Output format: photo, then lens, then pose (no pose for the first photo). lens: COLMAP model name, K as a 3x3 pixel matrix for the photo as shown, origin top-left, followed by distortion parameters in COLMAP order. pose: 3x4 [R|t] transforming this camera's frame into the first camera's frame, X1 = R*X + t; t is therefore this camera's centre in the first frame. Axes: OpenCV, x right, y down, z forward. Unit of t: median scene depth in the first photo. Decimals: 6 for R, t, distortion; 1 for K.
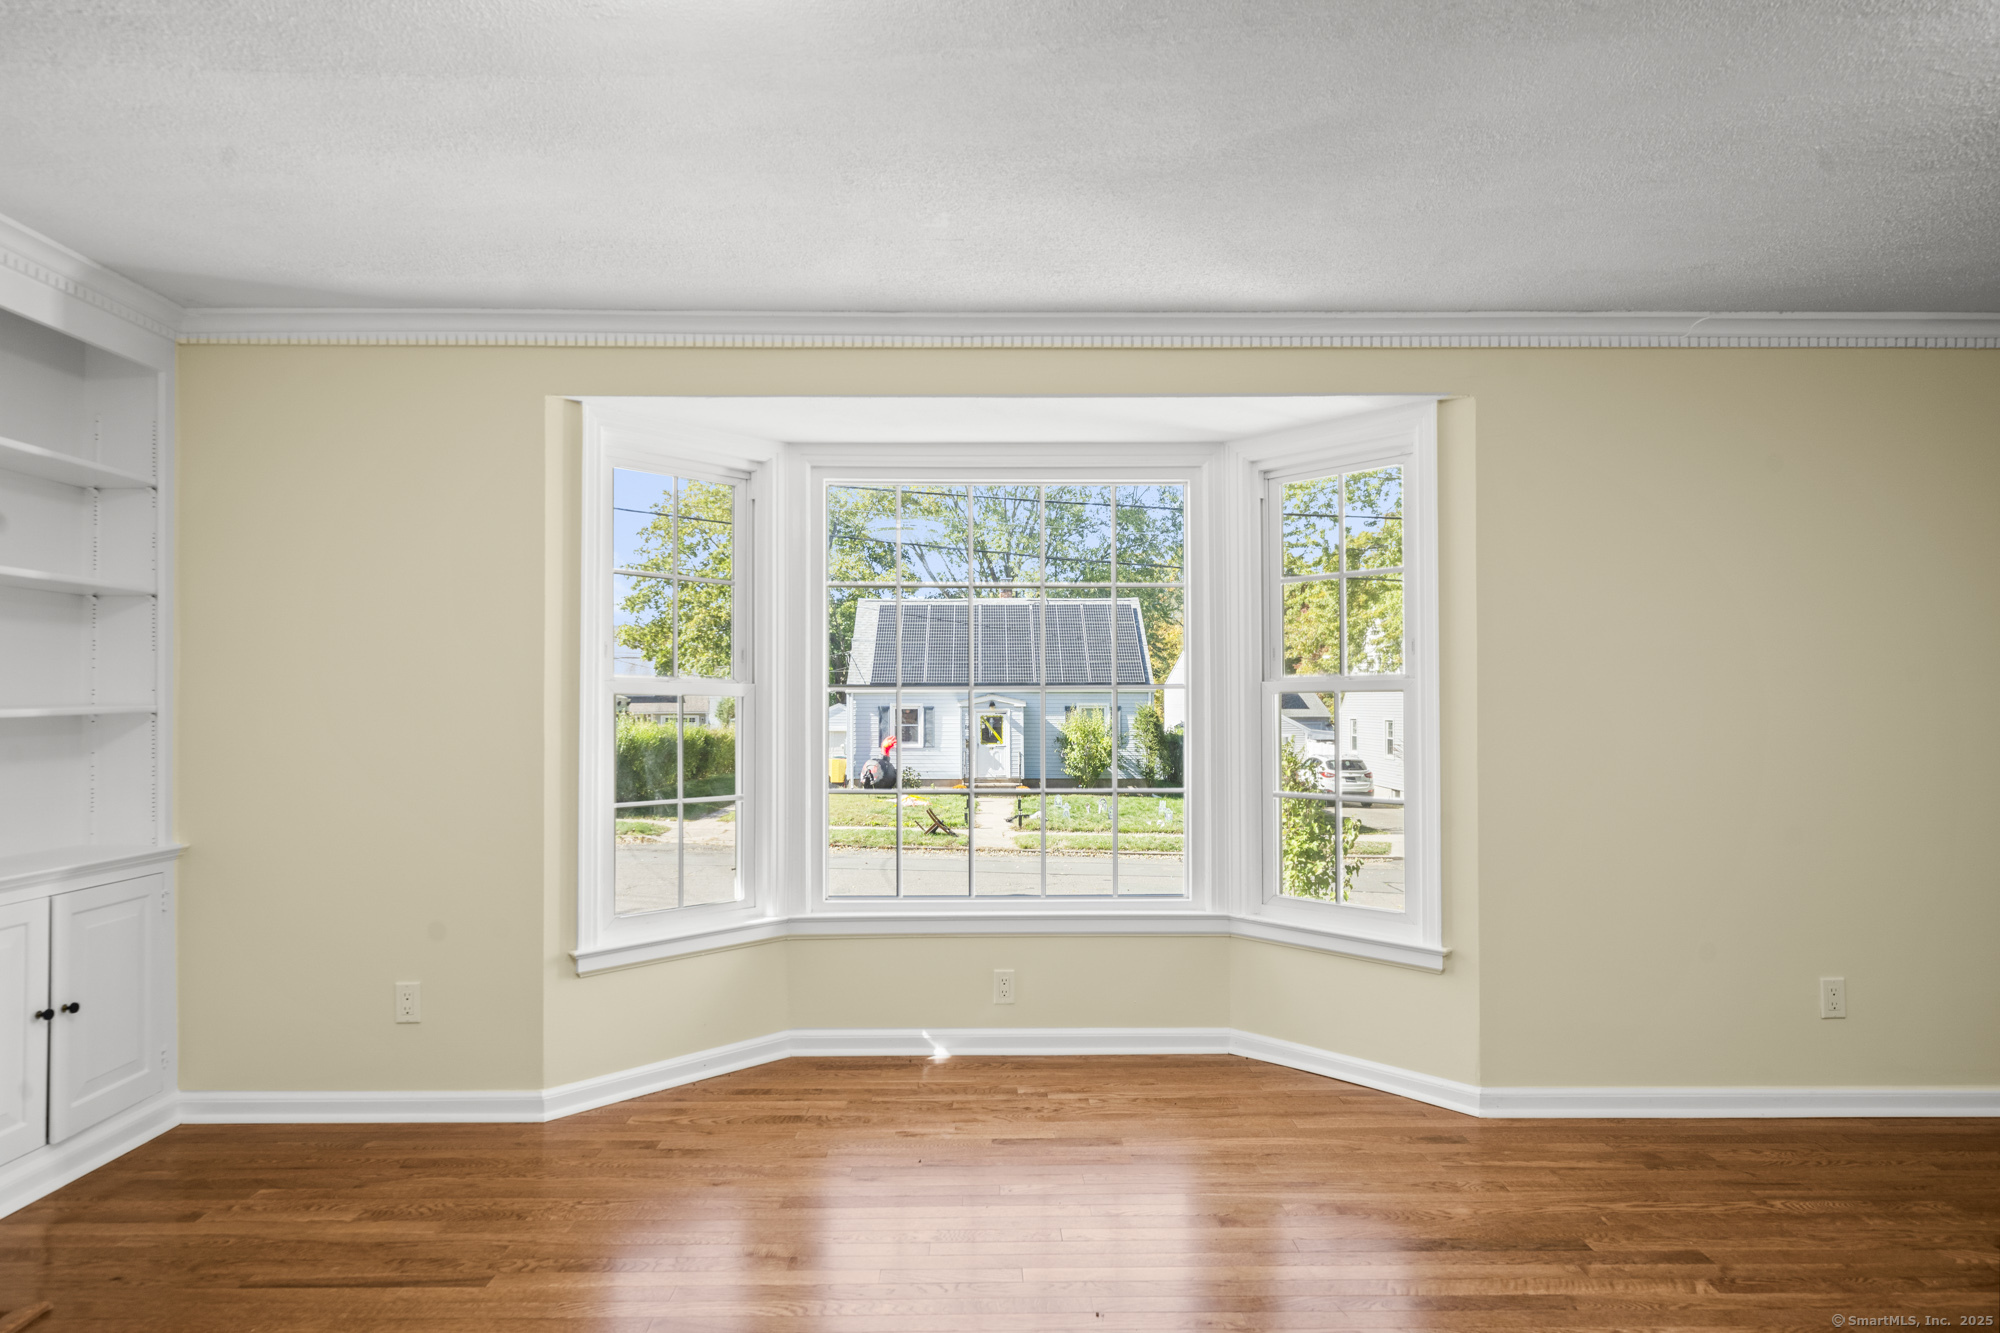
lens RADIAL K [[1107.5, 0, 996.1], [0, 1107.5, 681.6], [0, 0, 1]] dist [-0.000572, 0.001176]
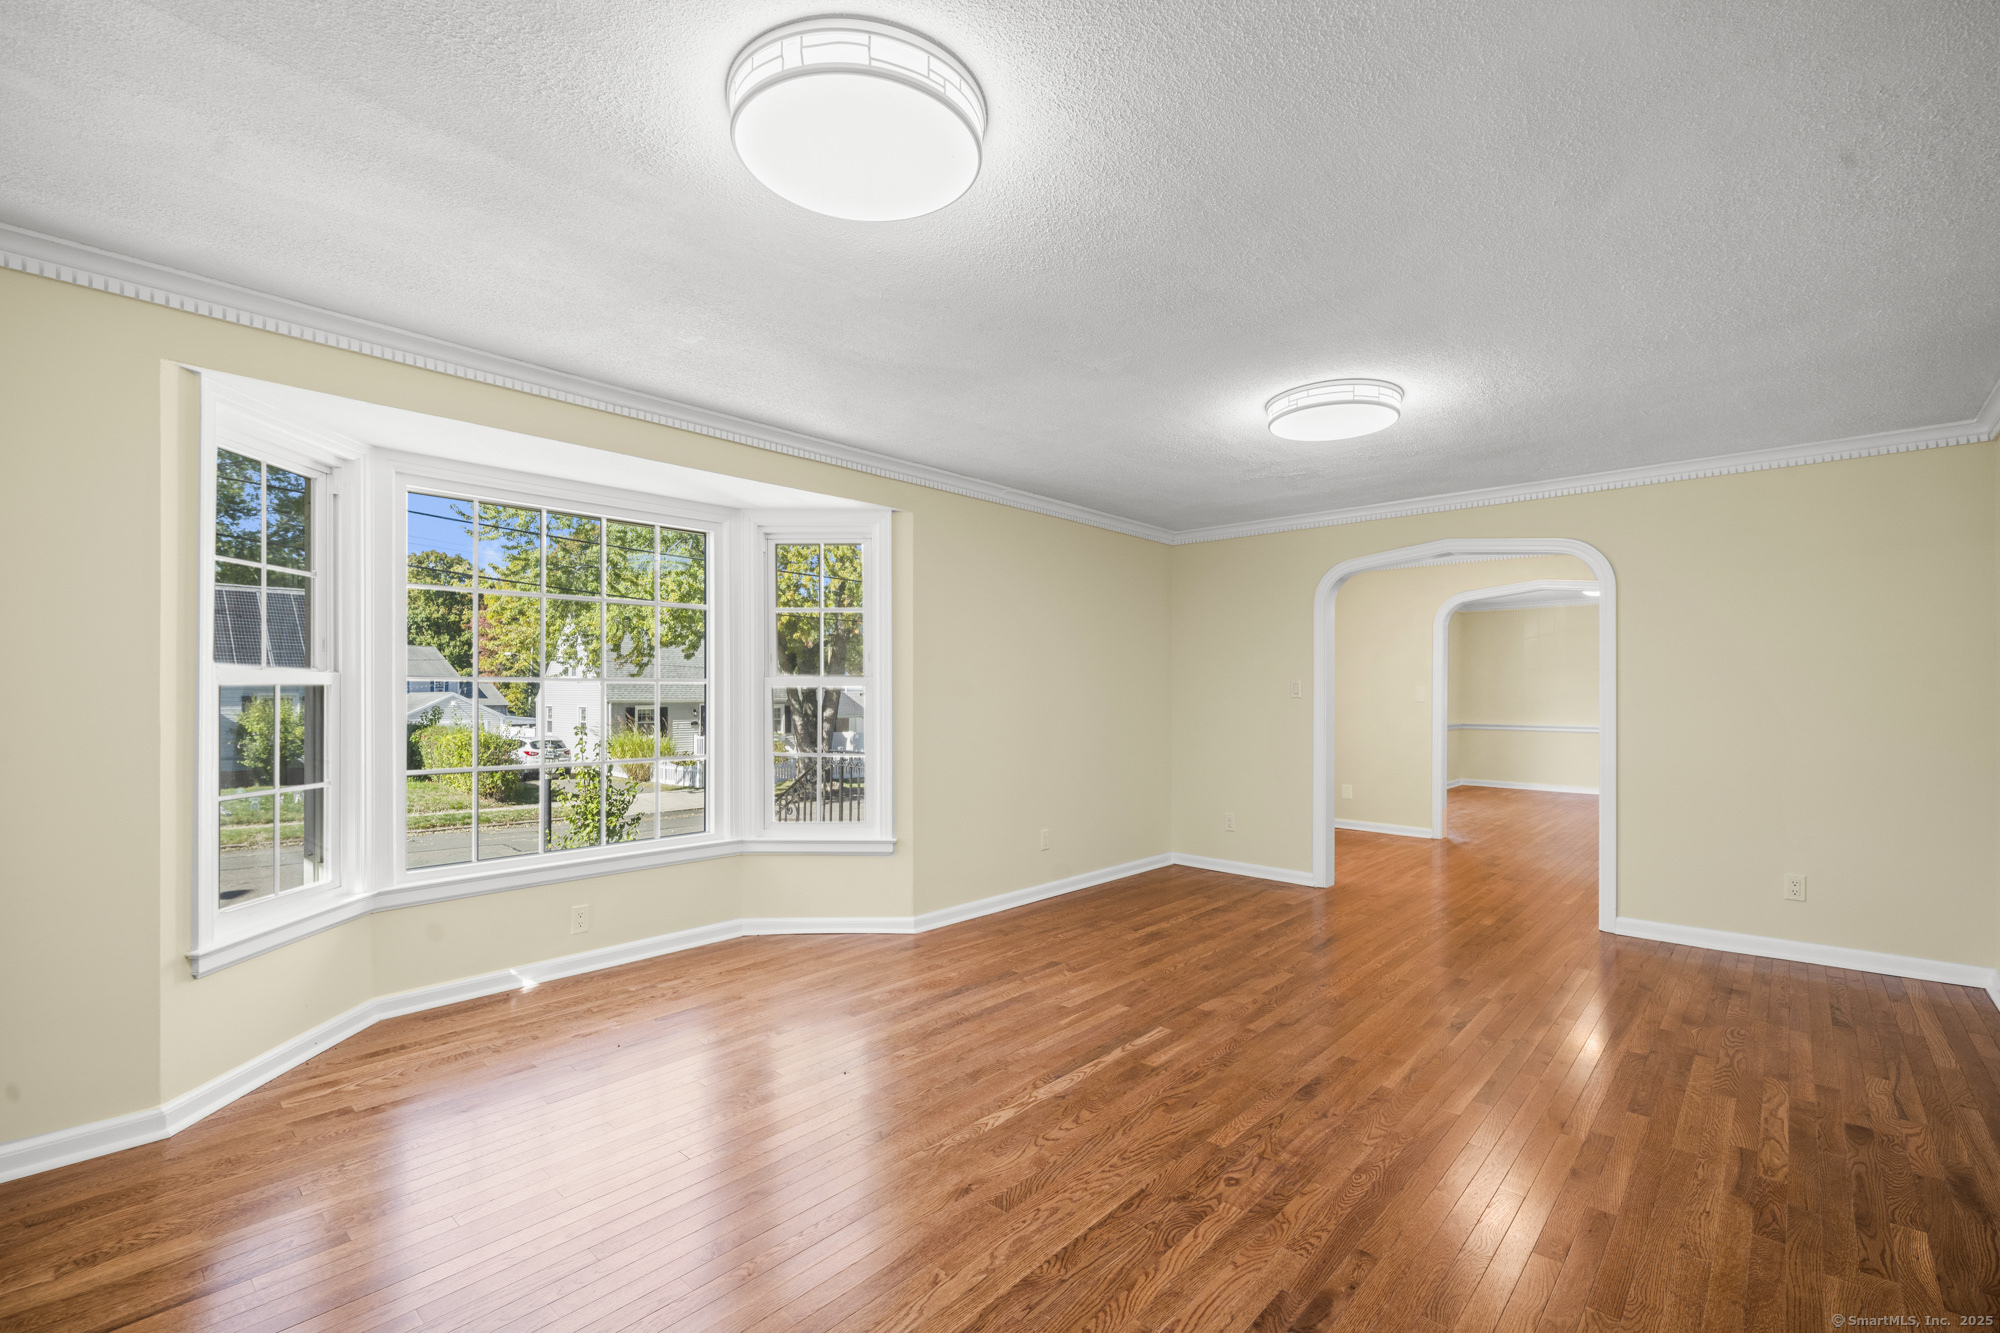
lens RADIAL K [[867.3, 0, 999.5], [0, 867.3, 676.4], [0, 0, 1]] dist [0.000620, 0.000377]
pose [[0.683929, 0.015431, 0.729385, -0.448654], [-0.015342, 0.999859, -0.006767, 0.002025], [-0.729387, -0.006562, 0.684070, -0.011770]]
